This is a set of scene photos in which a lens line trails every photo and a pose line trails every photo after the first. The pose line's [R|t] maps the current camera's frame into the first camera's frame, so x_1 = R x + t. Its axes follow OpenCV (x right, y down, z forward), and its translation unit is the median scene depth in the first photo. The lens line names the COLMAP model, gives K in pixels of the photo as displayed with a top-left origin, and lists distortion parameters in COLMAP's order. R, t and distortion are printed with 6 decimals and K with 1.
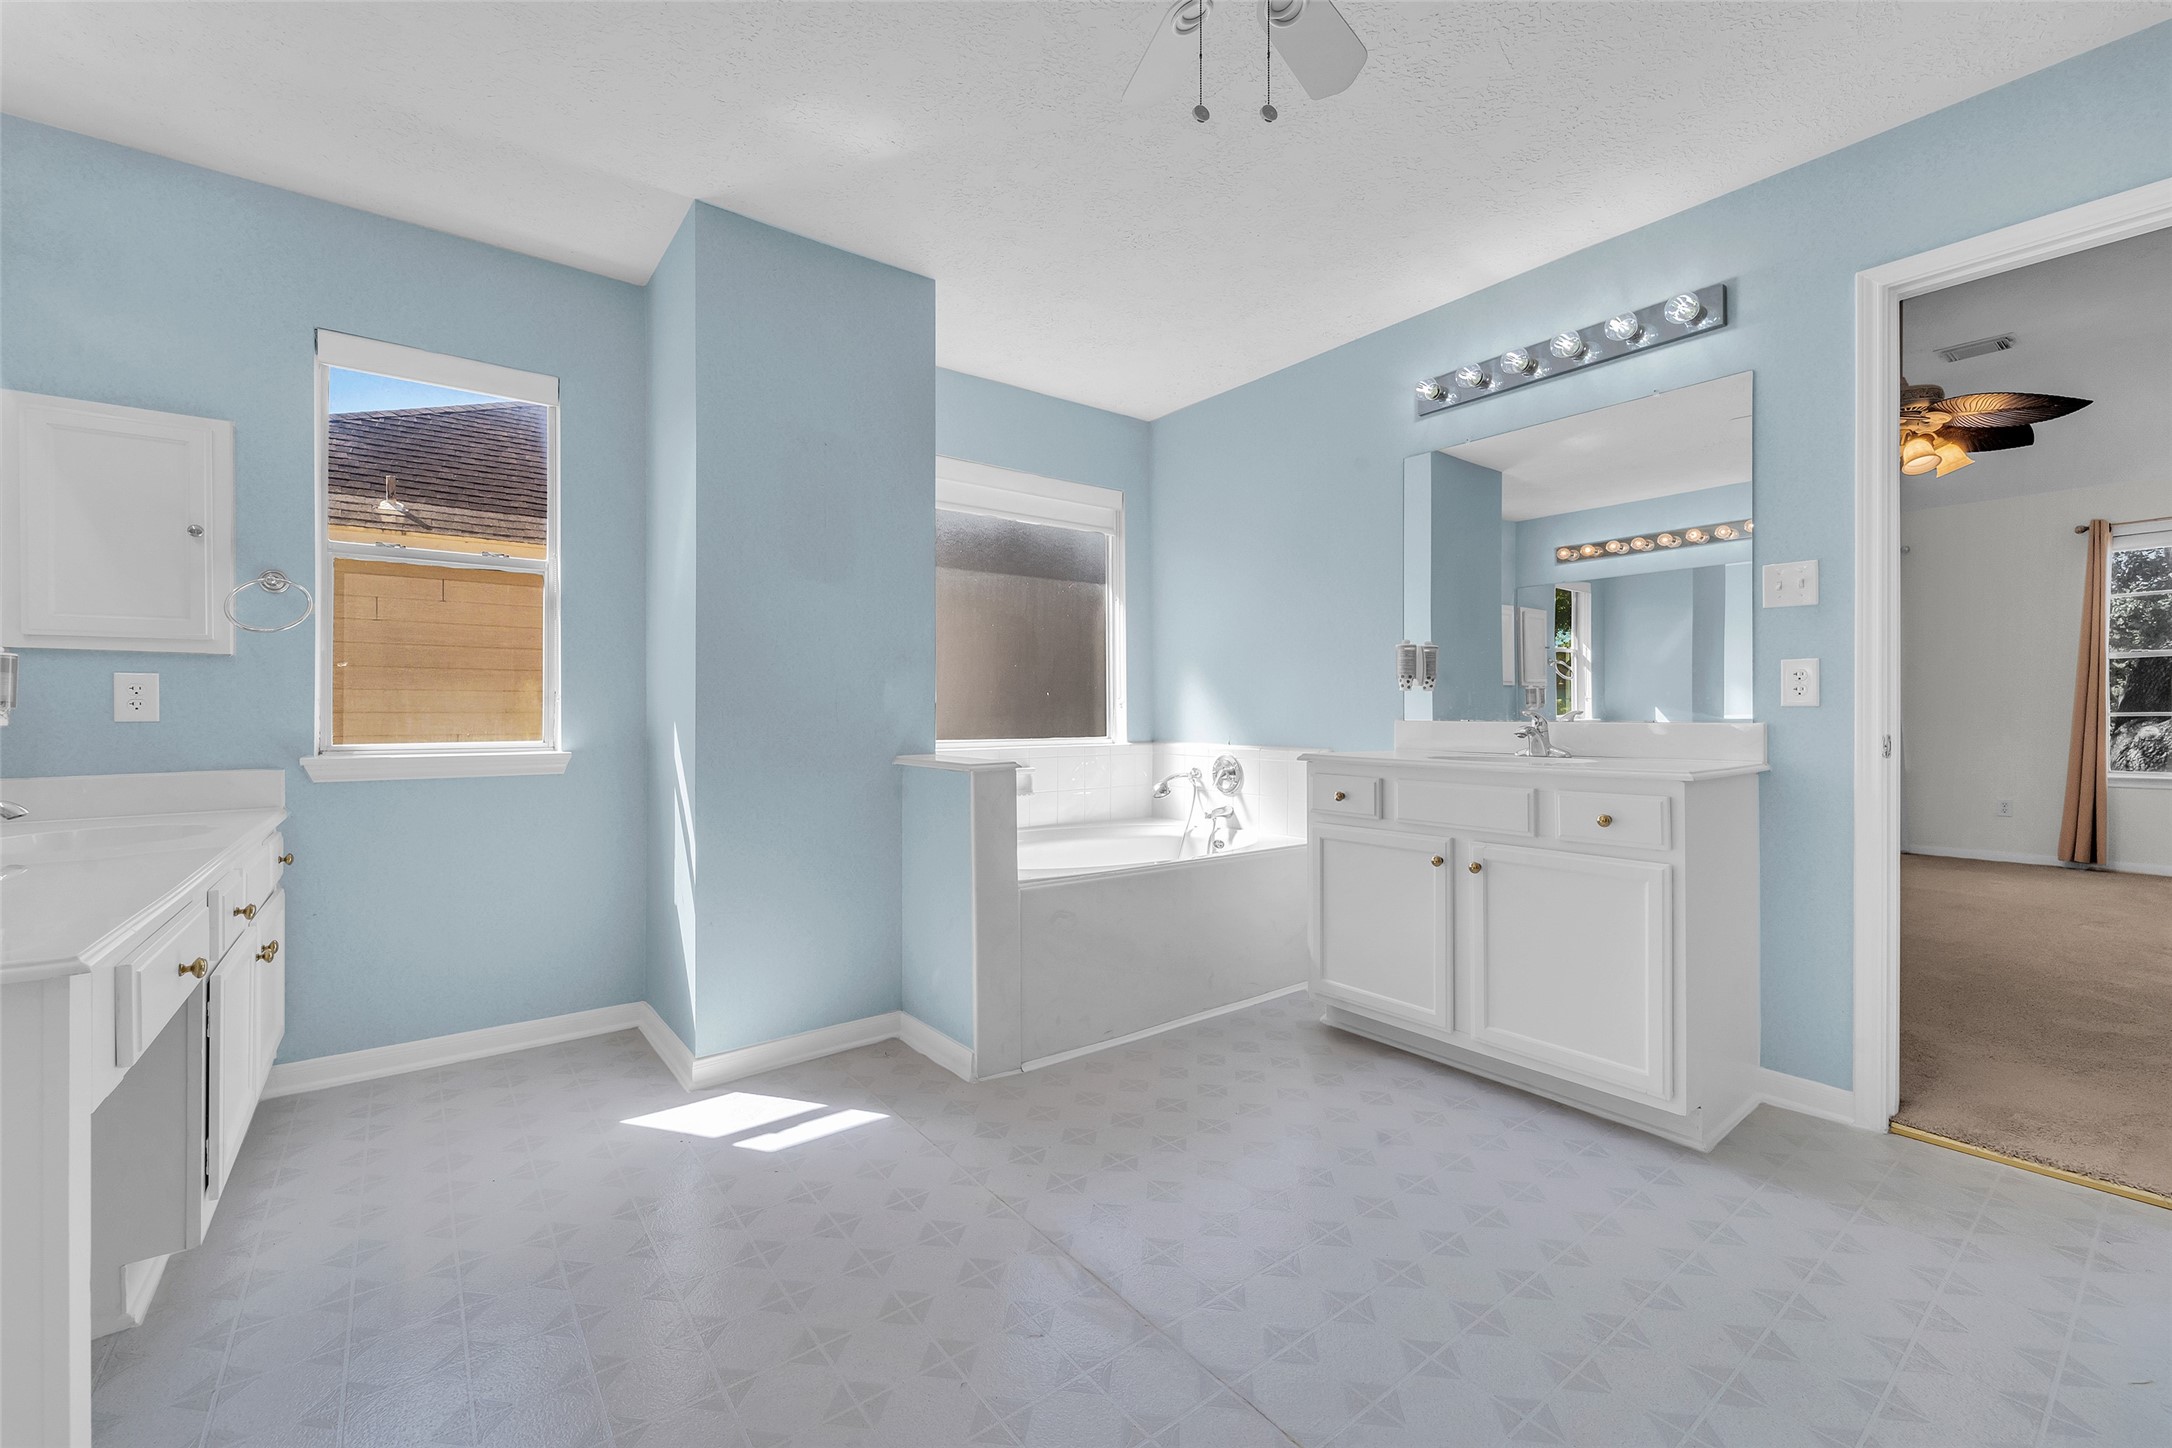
lens RADIAL K [[882.5, 0, 1113.0], [0, 882.5, 709.1], [0, 0, 1]] dist [0.000991, -0.000983]
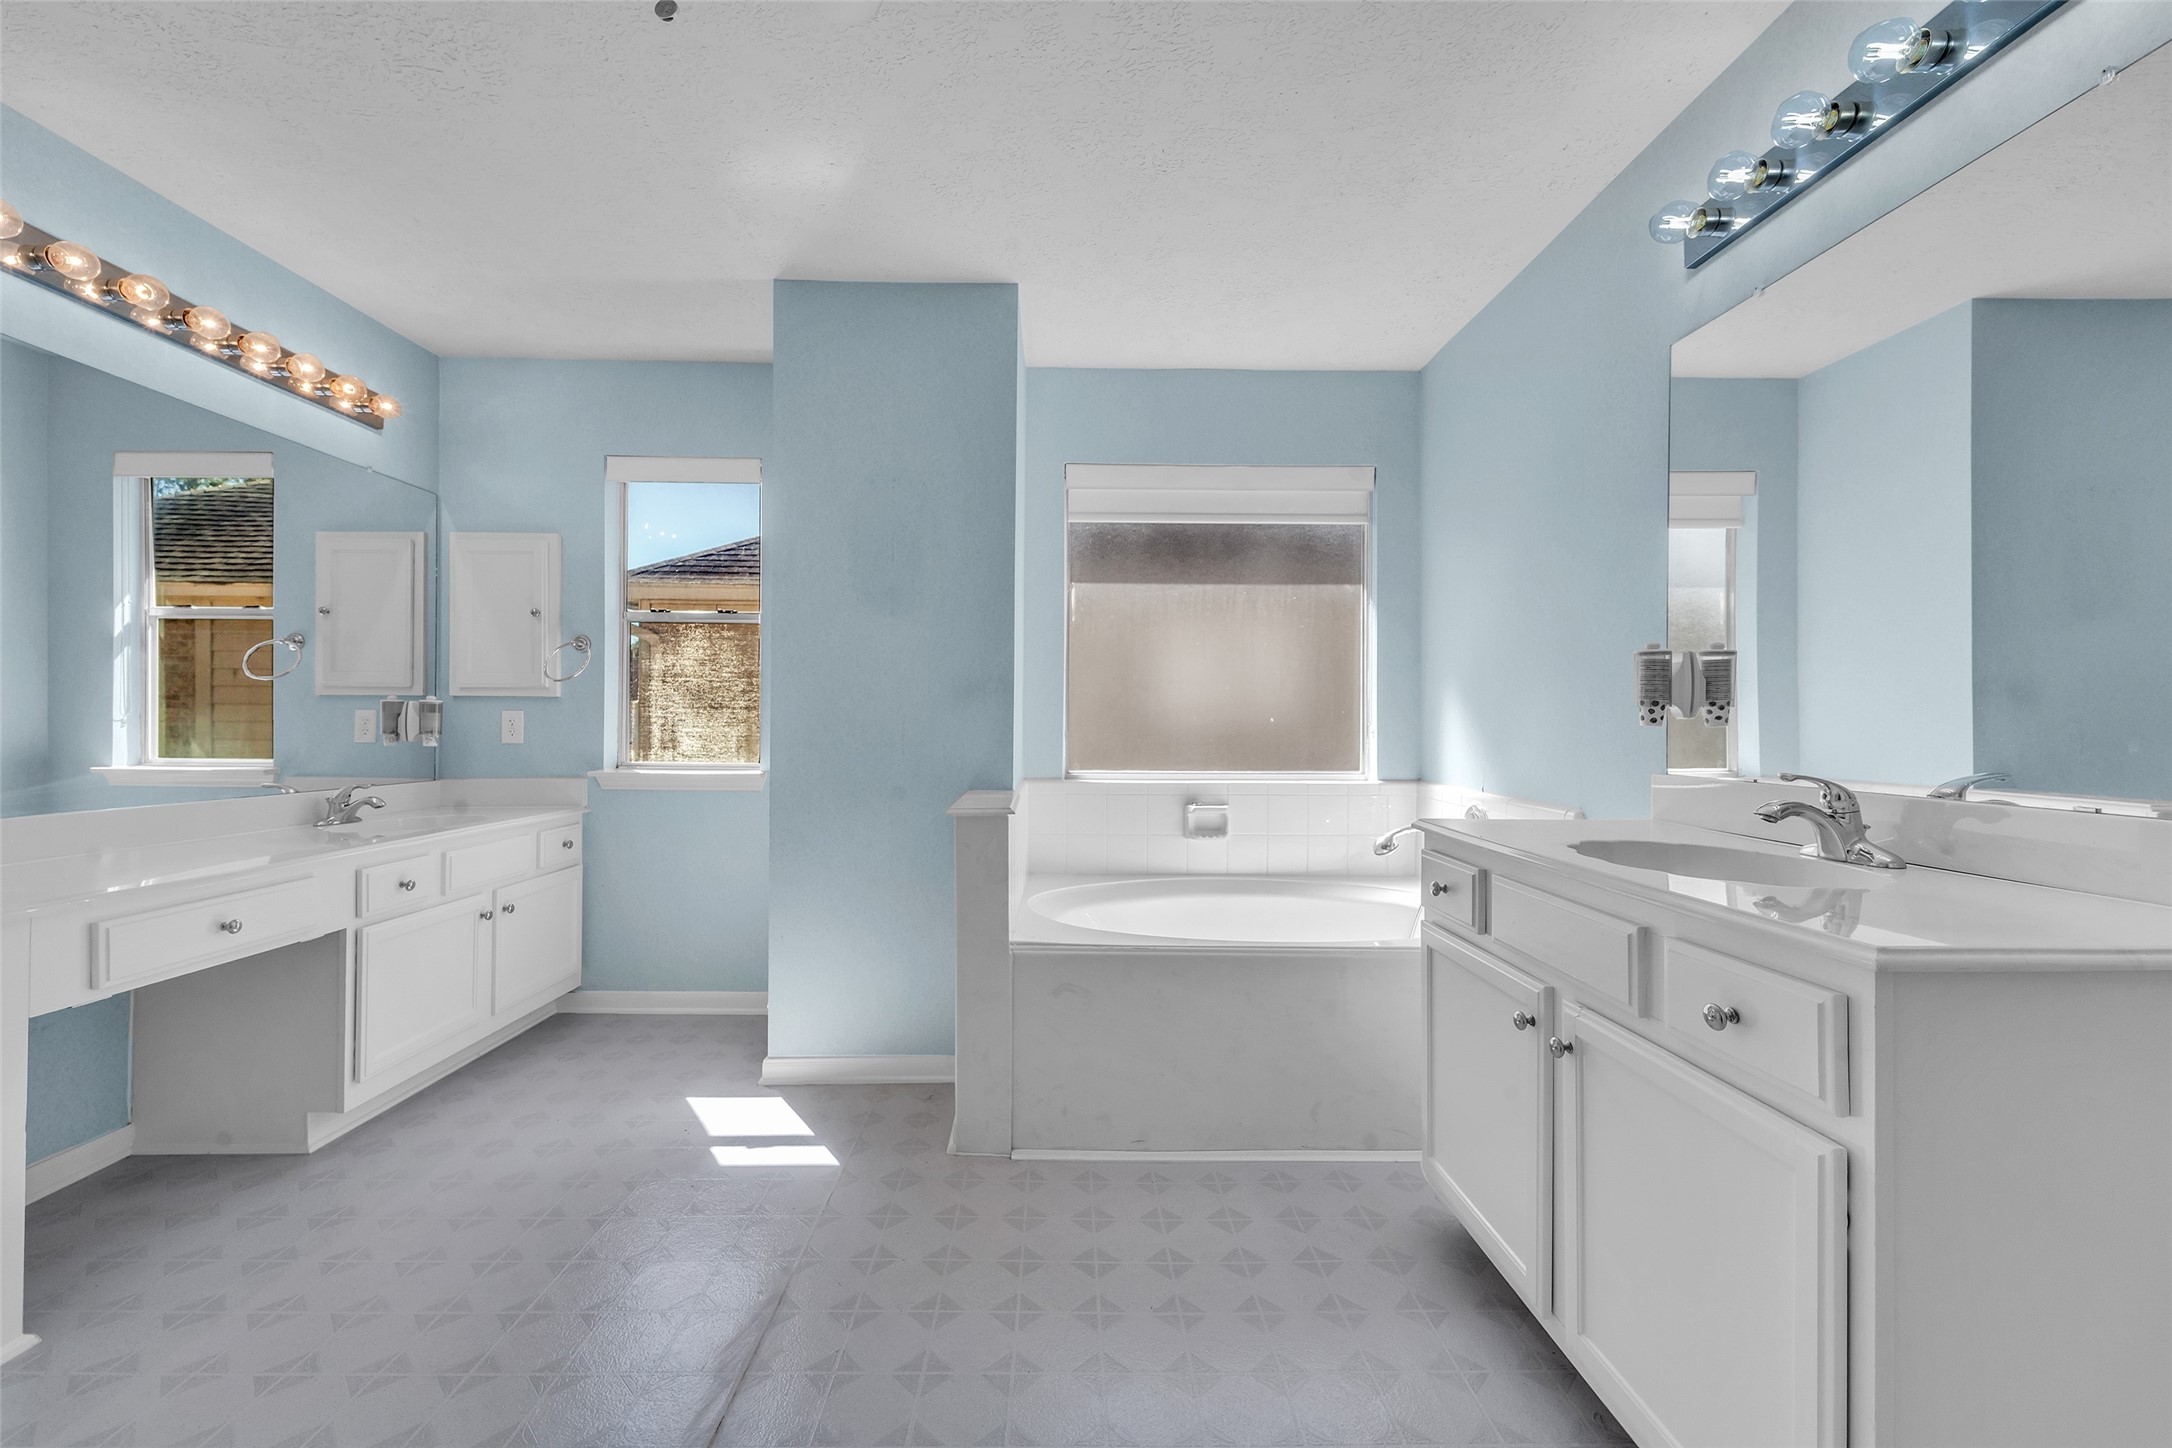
lens RADIAL K [[882.5, 0, 1084.6], [0, 882.5, 720.4], [0, 0, 1]] dist [0.000991, -0.000983]
pose [[0.796698, 0.005972, -0.604348, 0.506380], [-0.005258, 0.999982, 0.002950, -0.031202], [0.604355, 0.000828, 0.796715, 0.357425]]
